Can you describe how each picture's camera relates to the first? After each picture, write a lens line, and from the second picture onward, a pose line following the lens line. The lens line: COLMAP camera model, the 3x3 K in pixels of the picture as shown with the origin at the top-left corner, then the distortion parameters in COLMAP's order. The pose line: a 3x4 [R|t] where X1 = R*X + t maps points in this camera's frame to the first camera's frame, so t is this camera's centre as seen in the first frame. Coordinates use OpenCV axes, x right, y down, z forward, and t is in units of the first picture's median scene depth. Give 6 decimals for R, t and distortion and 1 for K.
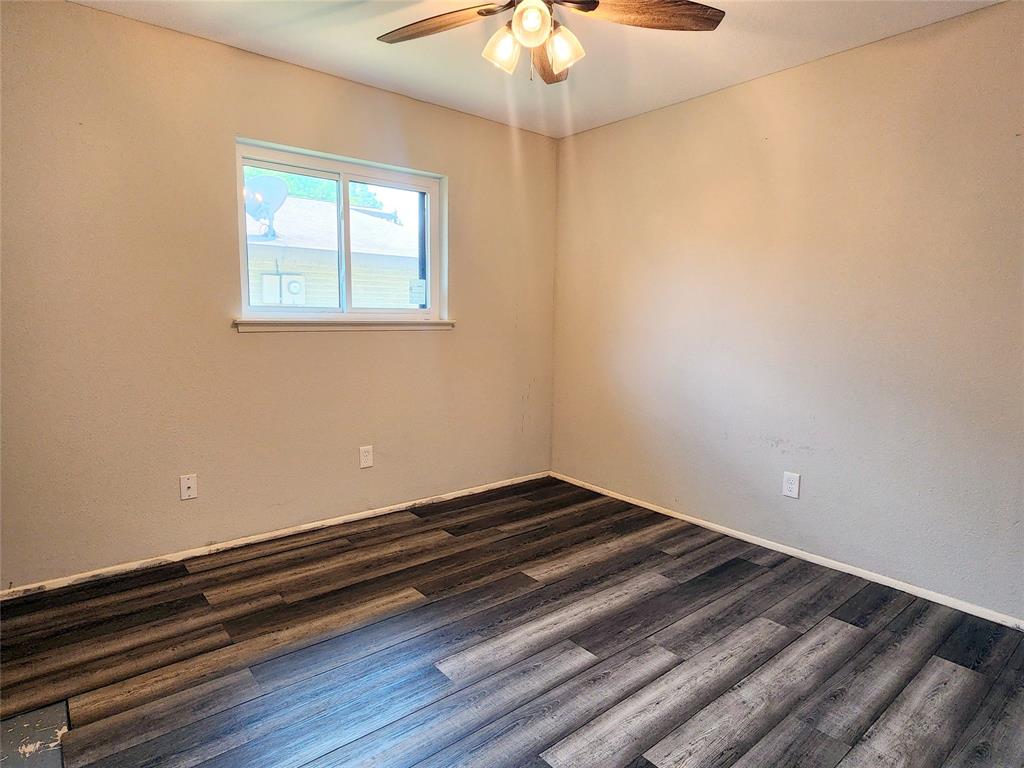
lens RADIAL K [[594.6, 0, 512.0], [0, 594.6, 384.0], [0, 0, 1]] dist [-0.001253, -0.001296]
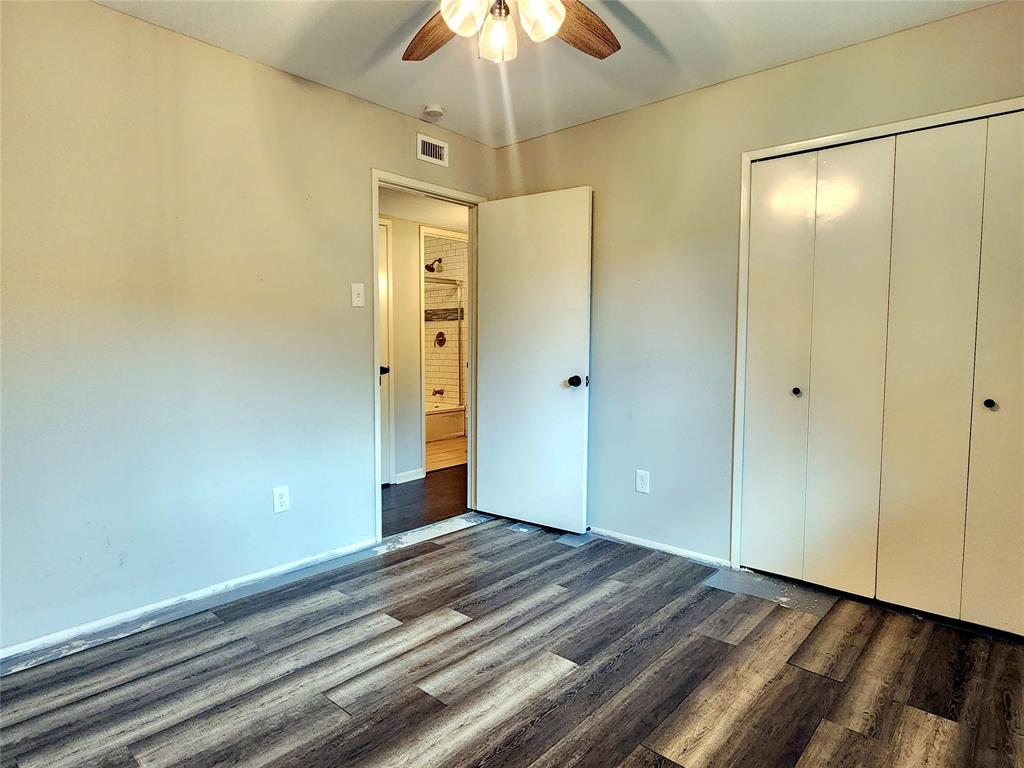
lens RADIAL K [[594.6, 0, 512.0], [0, 594.6, 384.0], [0, 0, 1]] dist [-0.001253, -0.001296]
pose [[-0.987839, -0.008610, -0.155244, 0.149995], [-0.037795, 0.981814, 0.186045, -0.196968], [0.150819, 0.189650, -0.970199, 1.899491]]
